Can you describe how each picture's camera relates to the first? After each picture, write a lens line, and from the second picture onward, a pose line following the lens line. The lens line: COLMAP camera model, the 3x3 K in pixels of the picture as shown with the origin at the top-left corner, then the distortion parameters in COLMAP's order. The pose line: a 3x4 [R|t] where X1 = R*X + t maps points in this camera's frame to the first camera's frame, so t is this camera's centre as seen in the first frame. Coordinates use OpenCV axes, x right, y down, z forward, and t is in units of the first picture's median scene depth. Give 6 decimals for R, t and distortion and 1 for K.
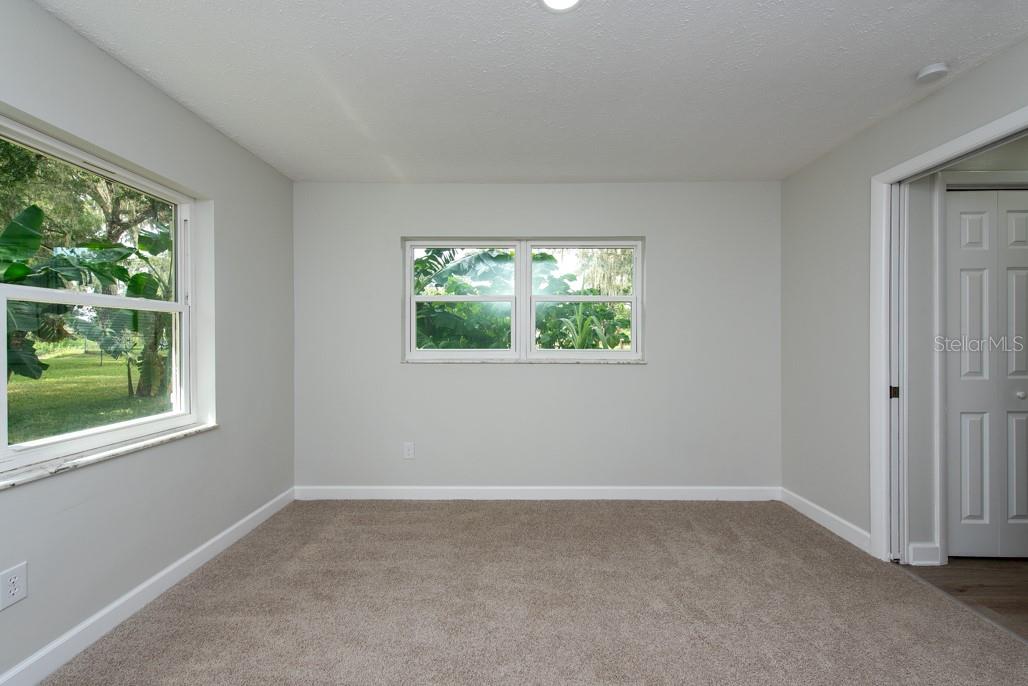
lens RADIAL K [[406.5, 0, 509.1], [0, 406.5, 338.9], [0, 0, 1]] dist [0.016609, -0.004164]
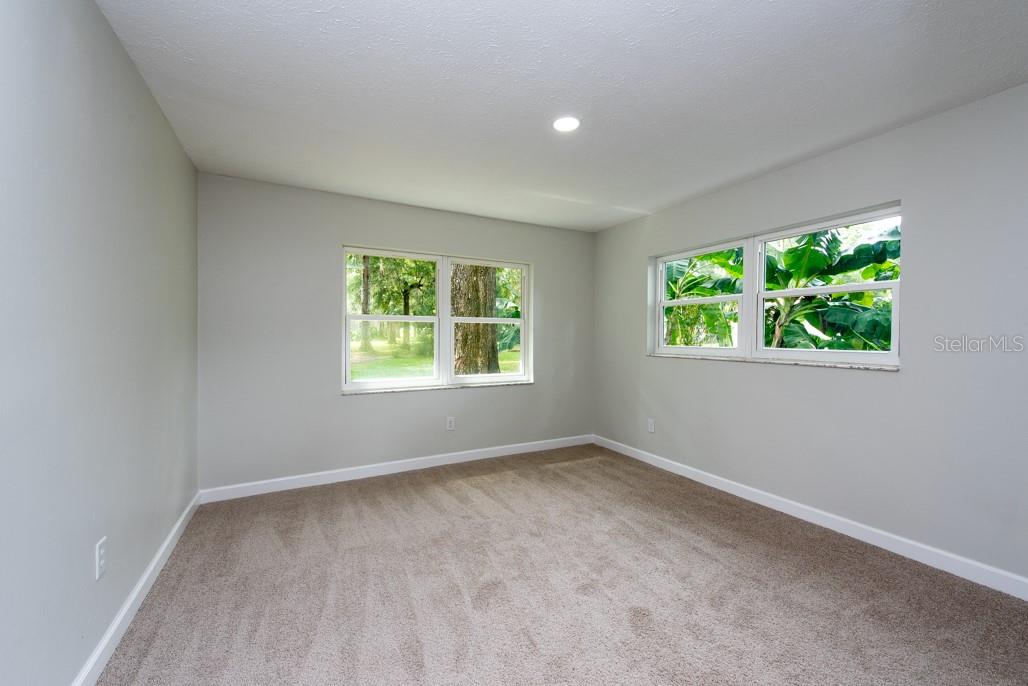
lens RADIAL K [[406.5, 0, 512.9], [0, 406.5, 339.2], [0, 0, 1]] dist [0.016609, -0.004164]
pose [[0.472192, 0.006928, -0.881469, 0.779886], [-0.001196, 0.999973, 0.007219, -0.002611], [0.881495, -0.002354, 0.472187, 0.031712]]
